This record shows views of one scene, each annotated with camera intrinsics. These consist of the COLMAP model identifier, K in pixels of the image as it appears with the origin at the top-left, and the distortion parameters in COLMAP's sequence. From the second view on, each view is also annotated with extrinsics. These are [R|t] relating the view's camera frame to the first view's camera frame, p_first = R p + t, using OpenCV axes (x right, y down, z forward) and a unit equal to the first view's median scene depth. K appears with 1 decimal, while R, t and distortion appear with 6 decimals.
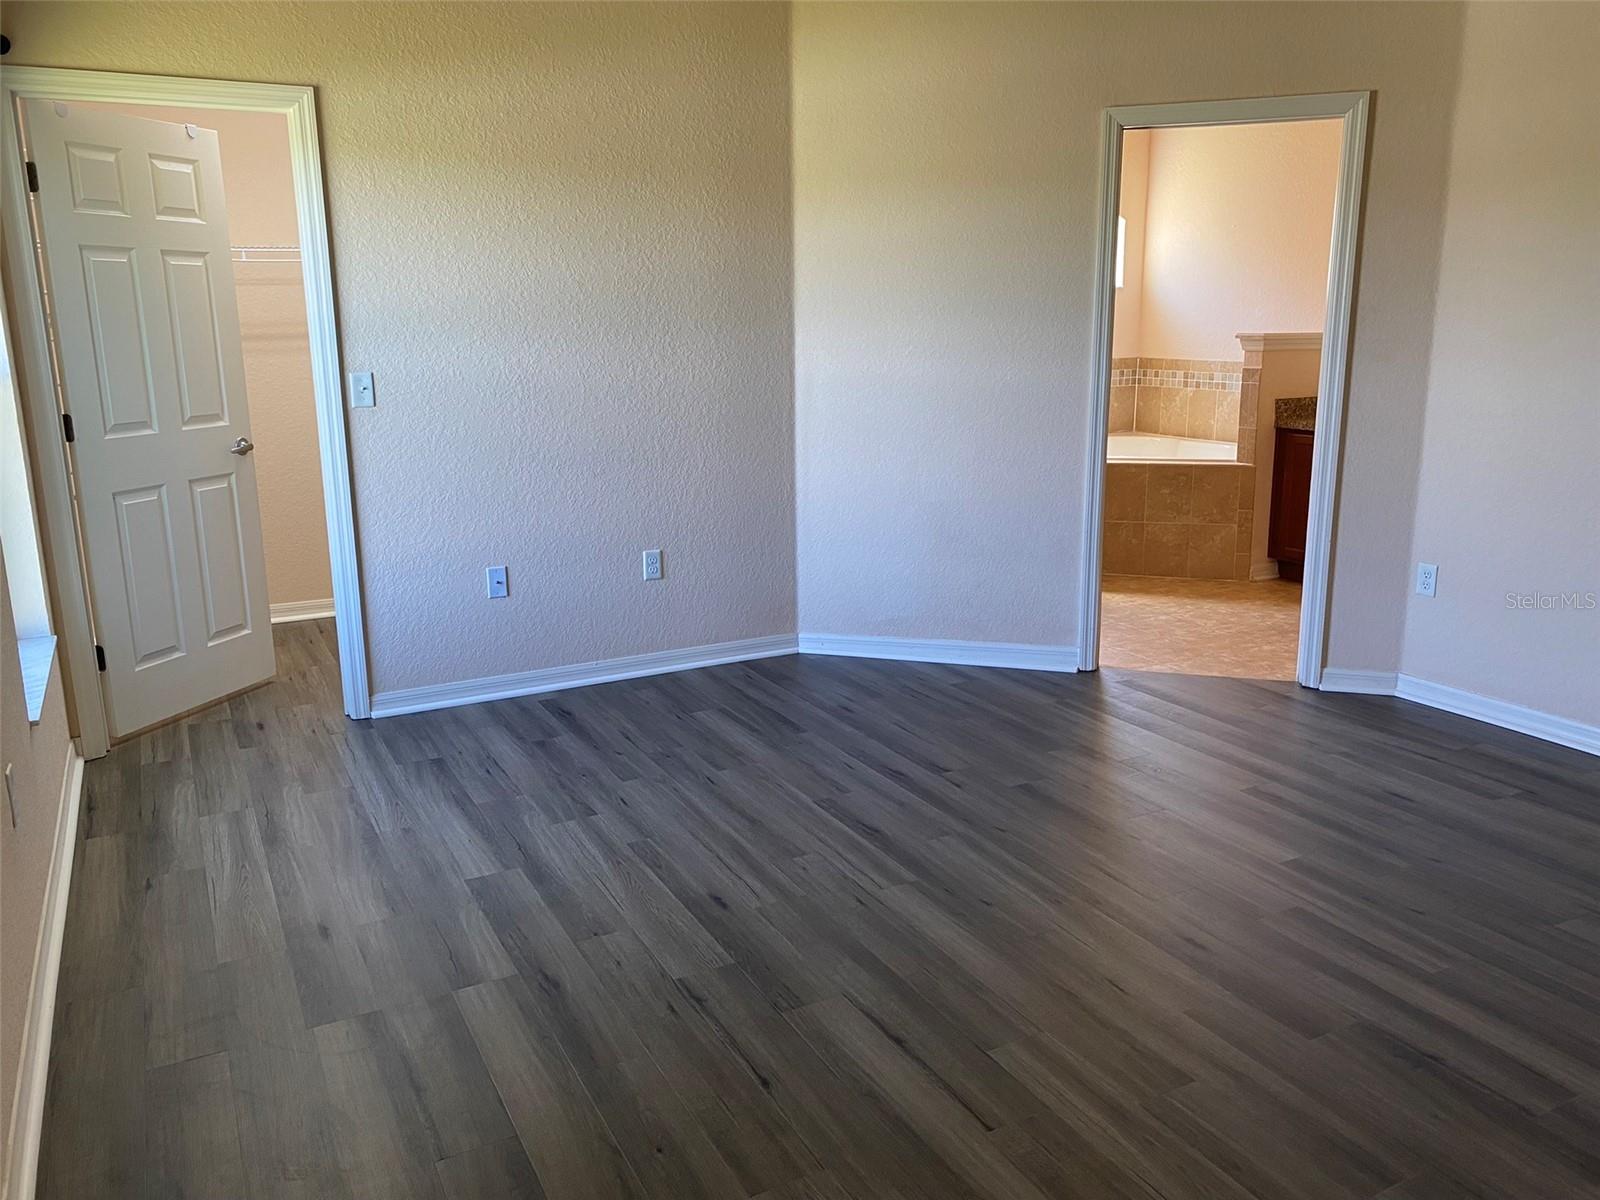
lens RADIAL K [[1232.4, 0, 822.7], [0, 1232.4, 573.4], [0, 0, 1]] dist [0.001416, 0.014756]
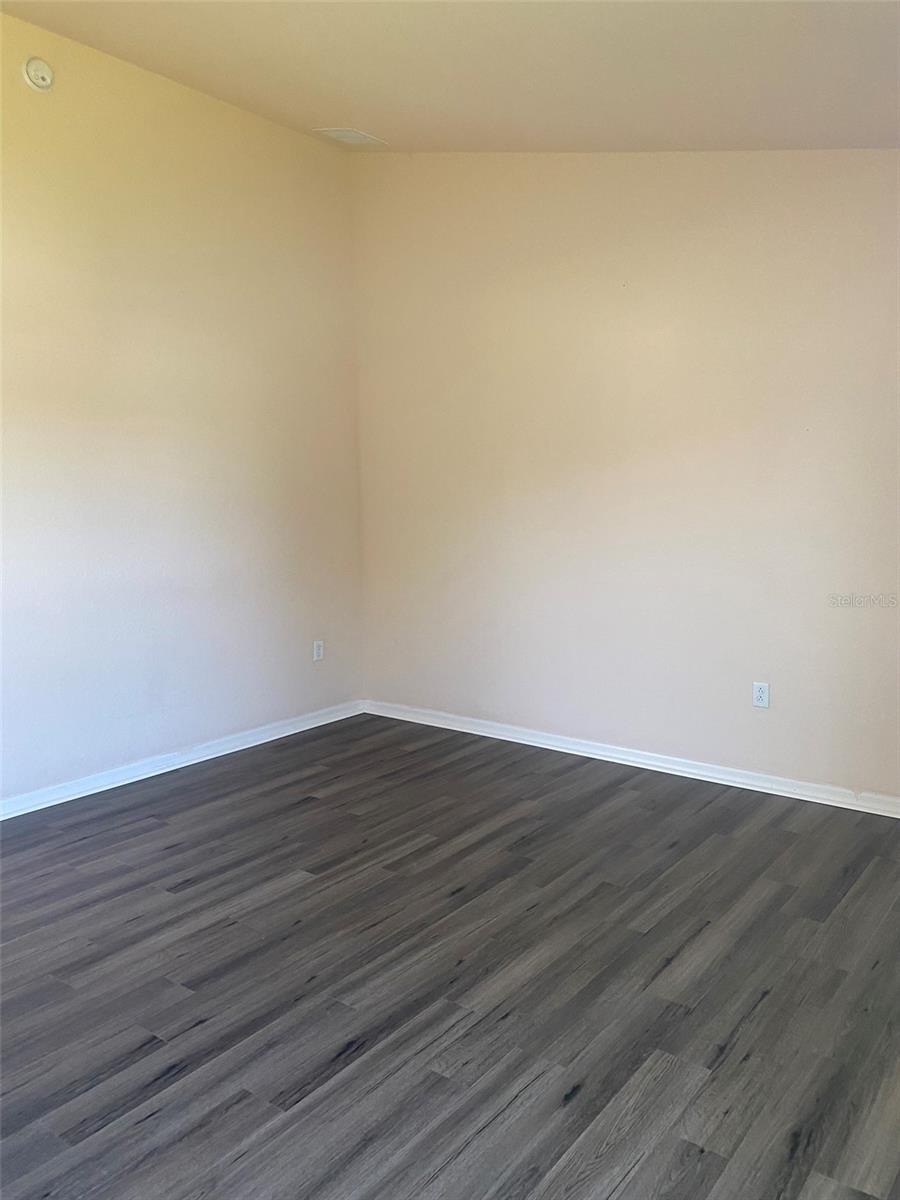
lens RADIAL K [[924.3, 0, 446.9], [0, 924.3, 600.9], [0, 0, 1]] dist [0.001416, 0.014756]
pose [[-0.403086, -0.107294, 0.908851, -0.523176], [0.203742, 0.957659, 0.203417, -0.212496], [-0.892195, 0.267165, -0.364159, 0.989069]]
